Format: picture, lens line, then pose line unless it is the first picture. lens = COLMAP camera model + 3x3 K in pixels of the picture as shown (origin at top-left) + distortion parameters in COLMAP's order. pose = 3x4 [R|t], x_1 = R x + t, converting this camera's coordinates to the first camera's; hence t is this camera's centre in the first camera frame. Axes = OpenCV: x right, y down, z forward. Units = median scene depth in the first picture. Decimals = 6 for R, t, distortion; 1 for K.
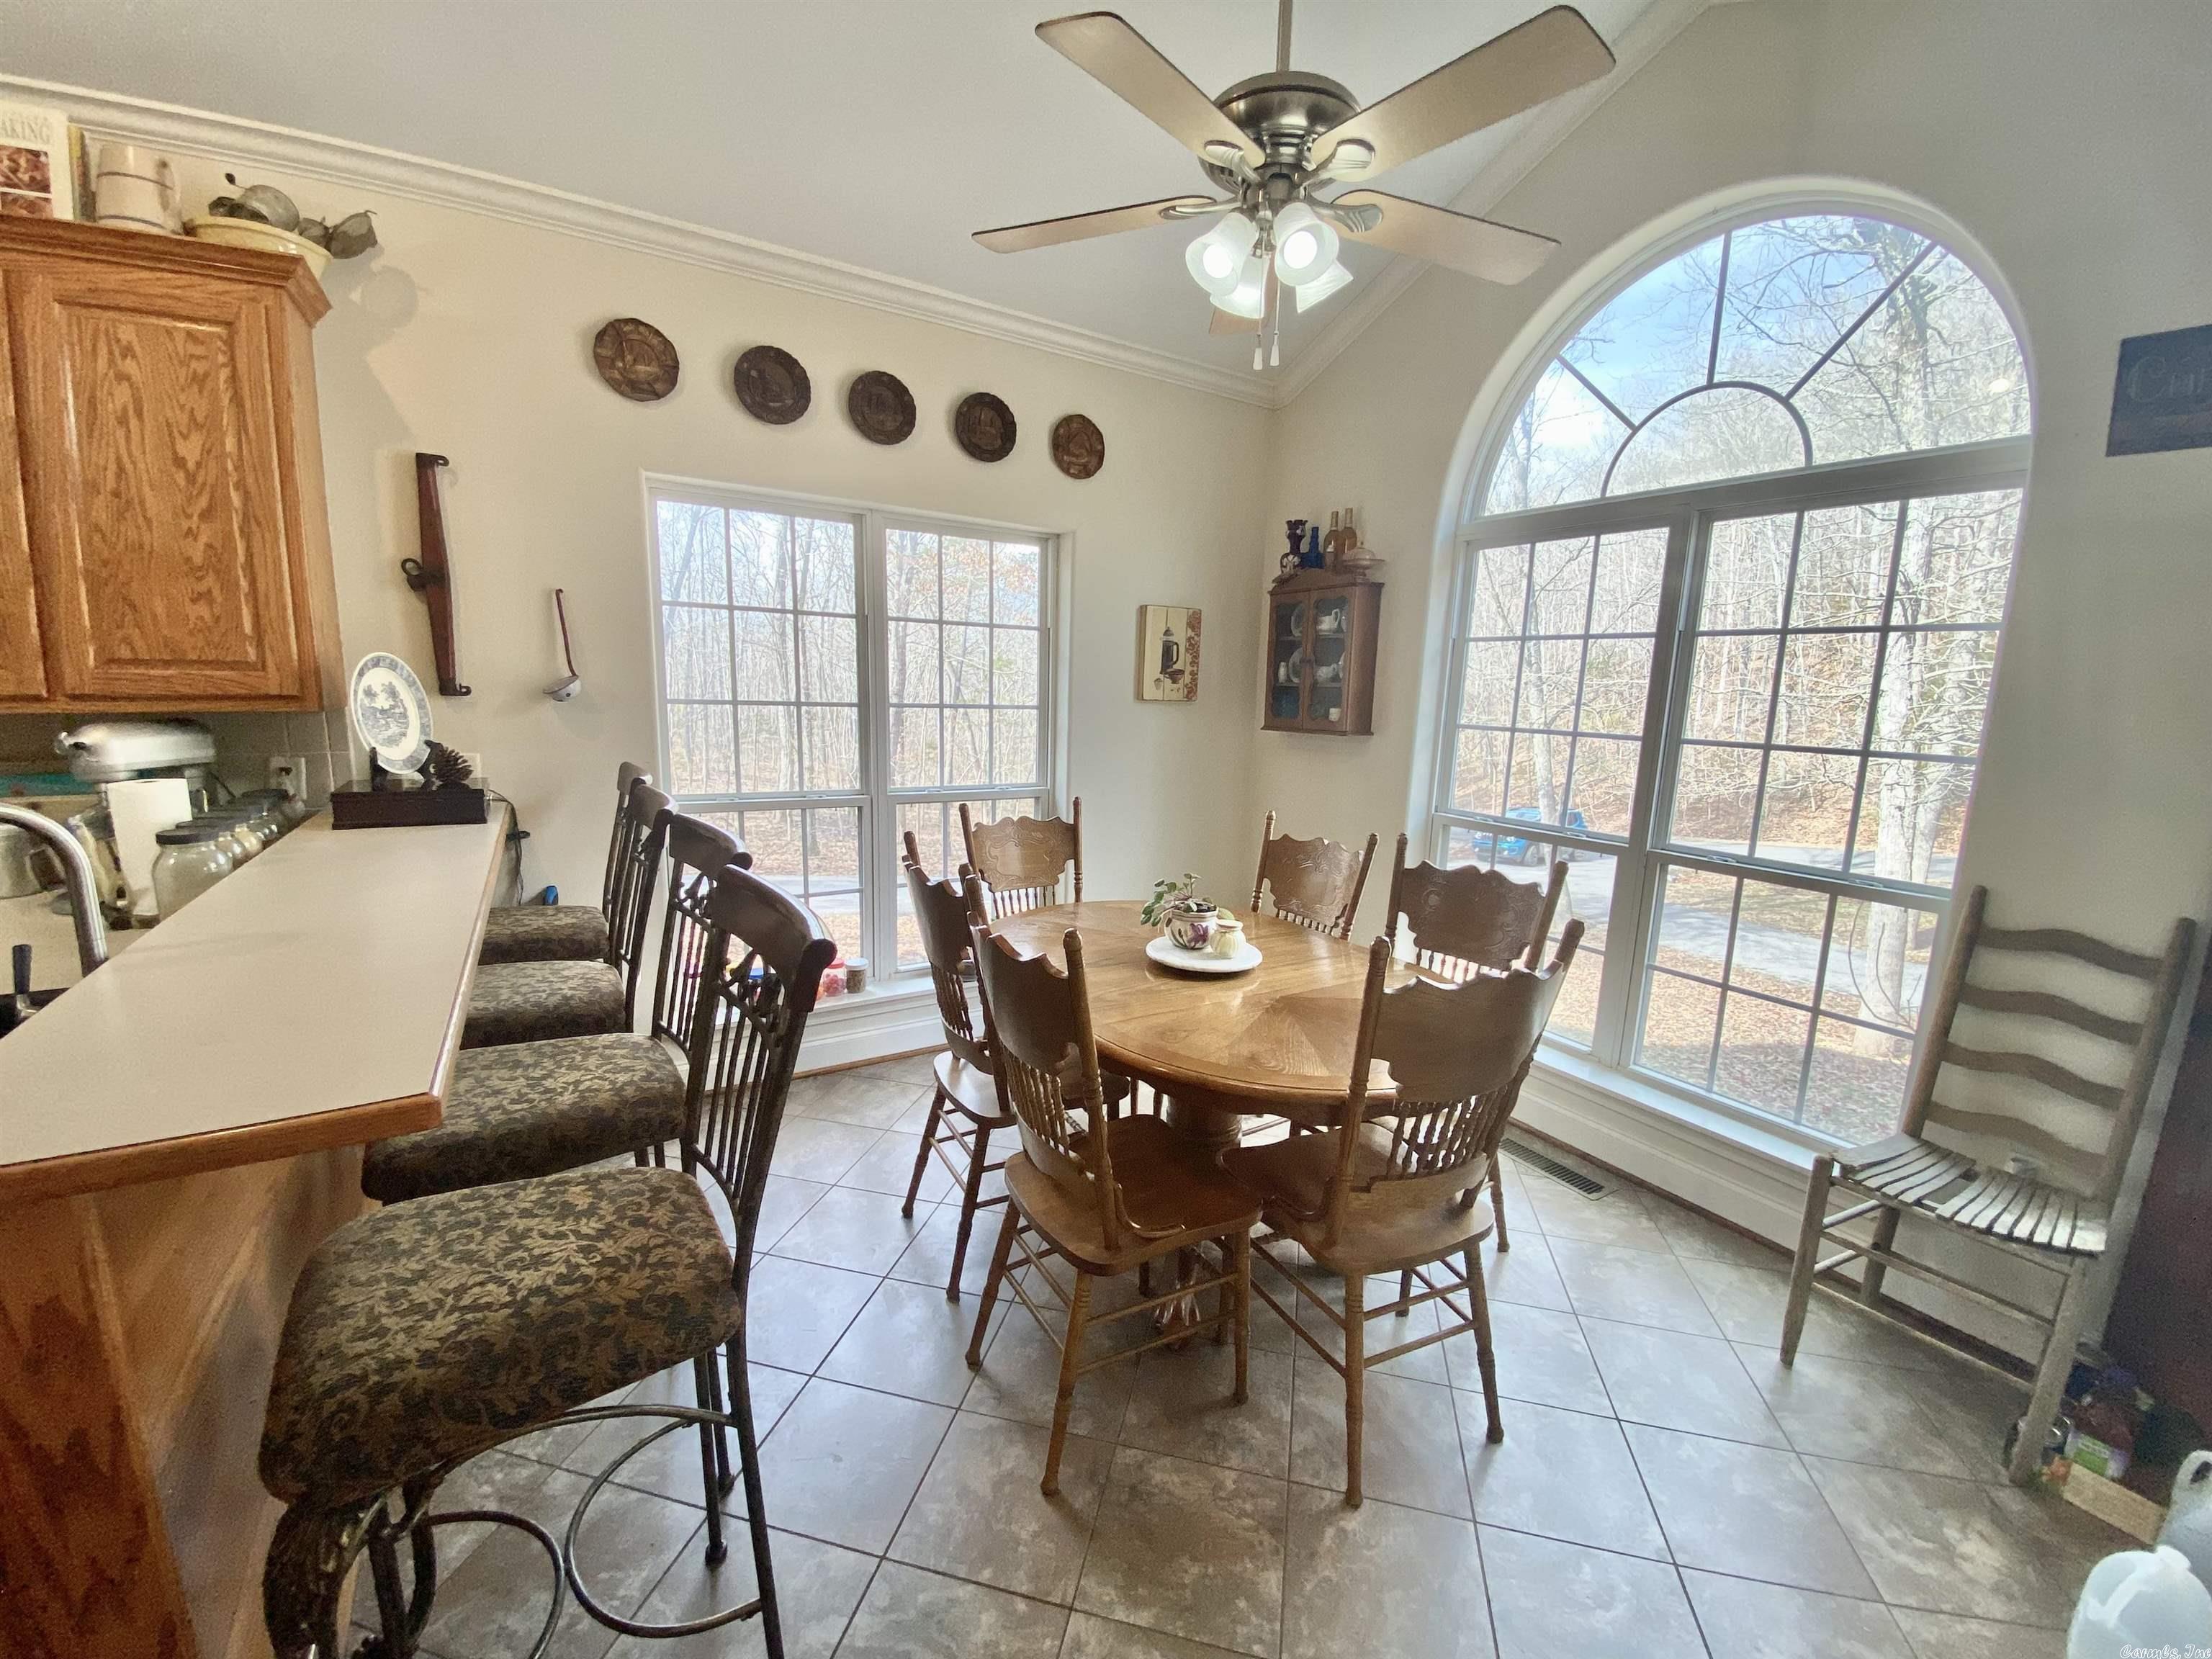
lens RADIAL K [[892.5, 0, 1110.4], [0, 892.5, 829.4], [0, 0, 1]] dist [0.031126, -0.025768]
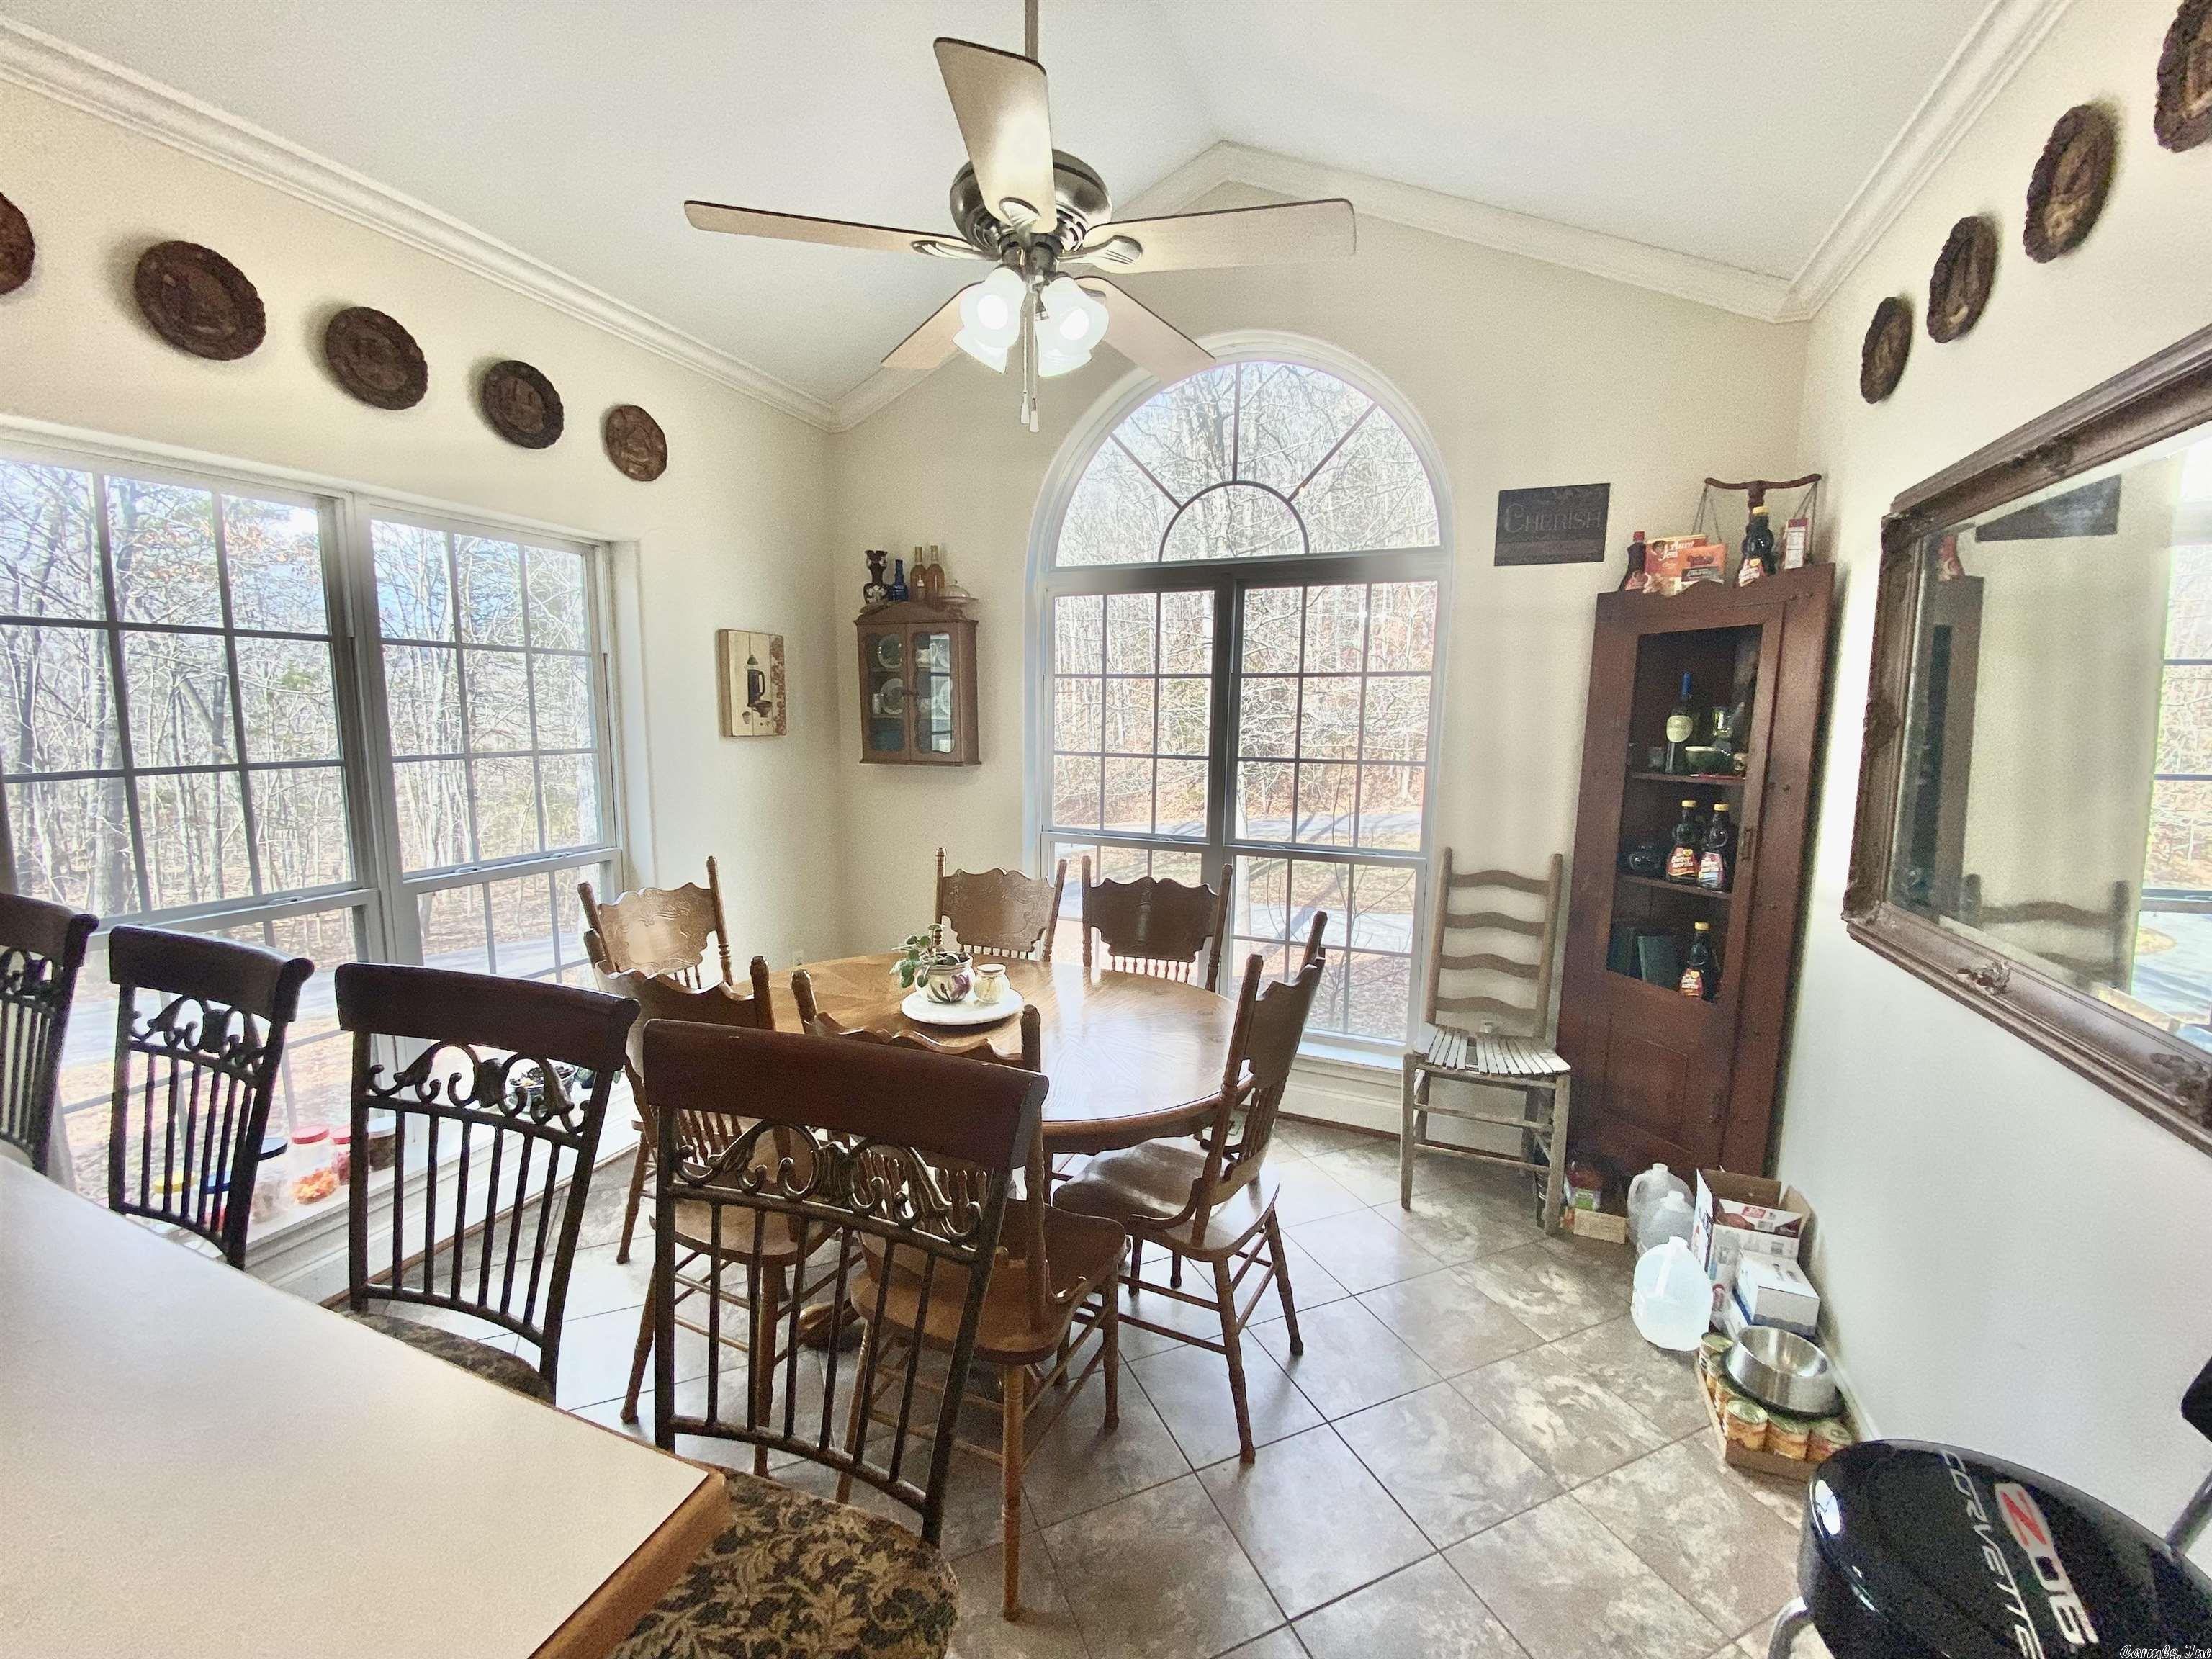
lens RADIAL K [[892.4, 0, 1109.5], [0, 892.4, 830.9], [0, 0, 1]] dist [0.026305, -0.024770]
pose [[0.803229, -0.099646, 0.587277, -0.355944], [0.109092, 0.993842, 0.019423, -0.054698], [-0.585596, 0.048466, 0.809153, 0.123628]]
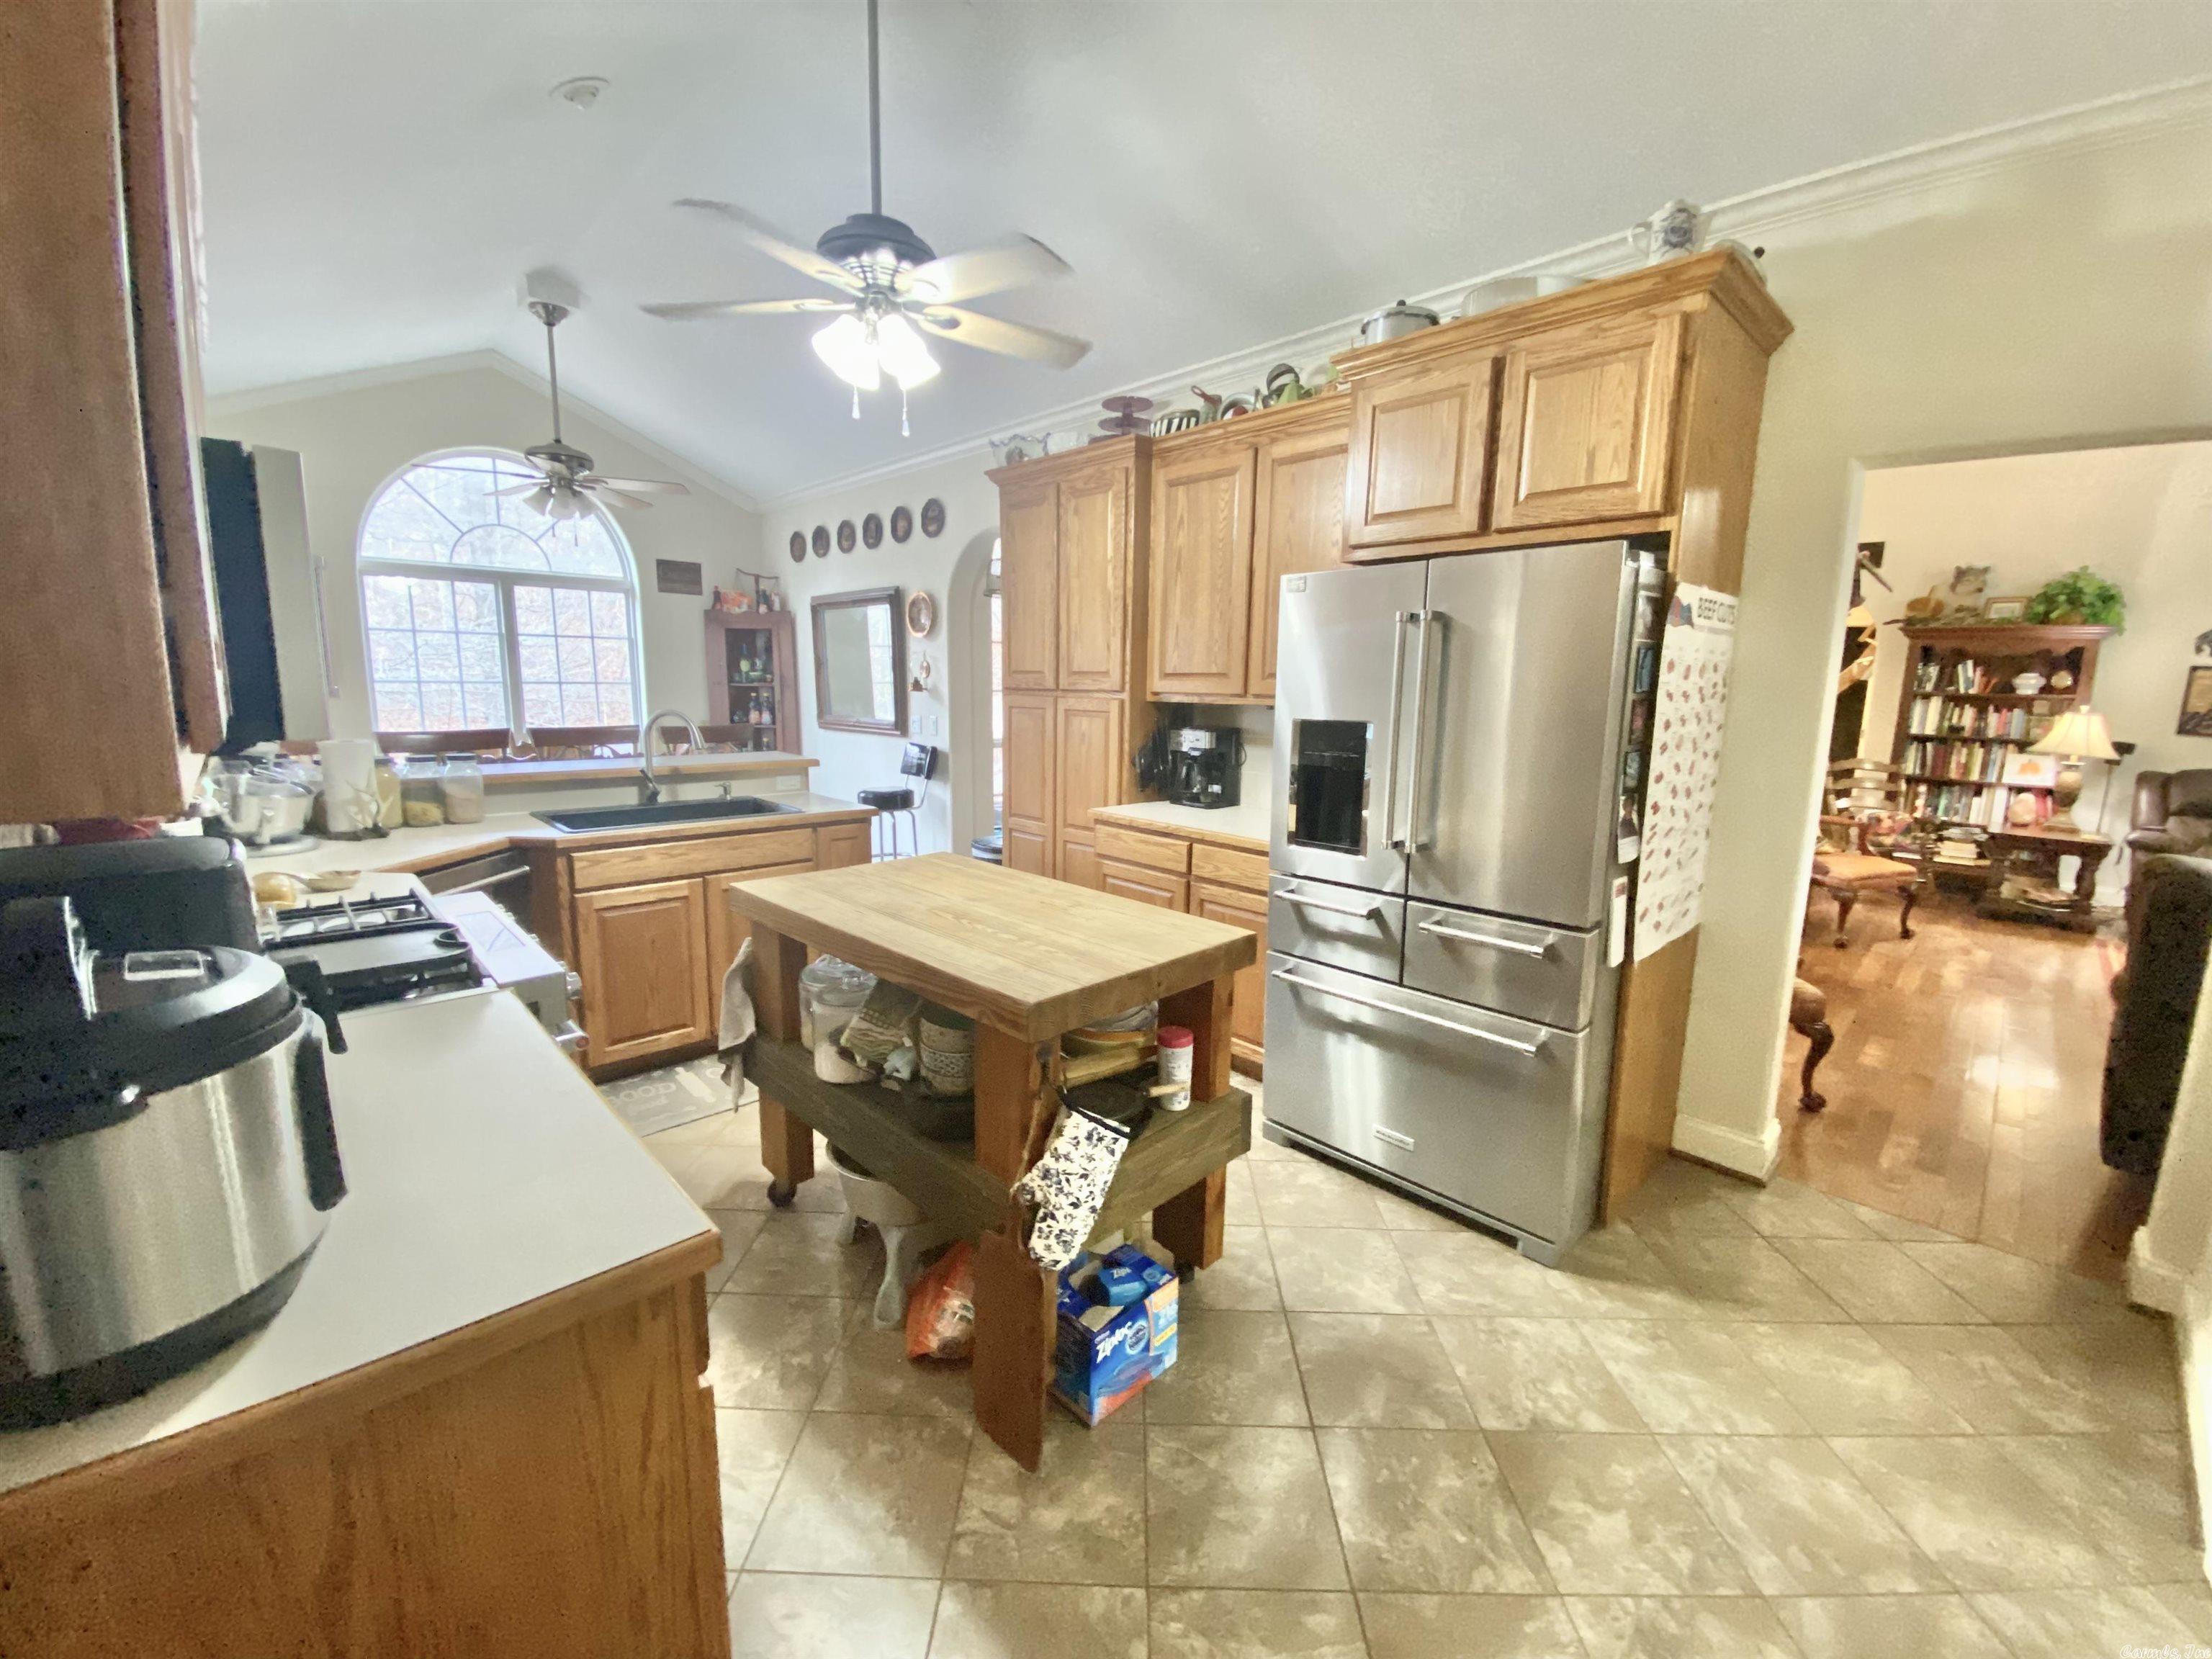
lens RADIAL K [[893.5, 0, 1102.2], [0, 893.5, 830.3], [0, 0, 1]] dist [0.019824, -0.019652]
pose [[-0.204041, -0.194592, 0.959428, -2.537239], [0.139093, 0.964340, 0.225169, -0.061913], [-0.969031, 0.179394, -0.169699, 0.062812]]
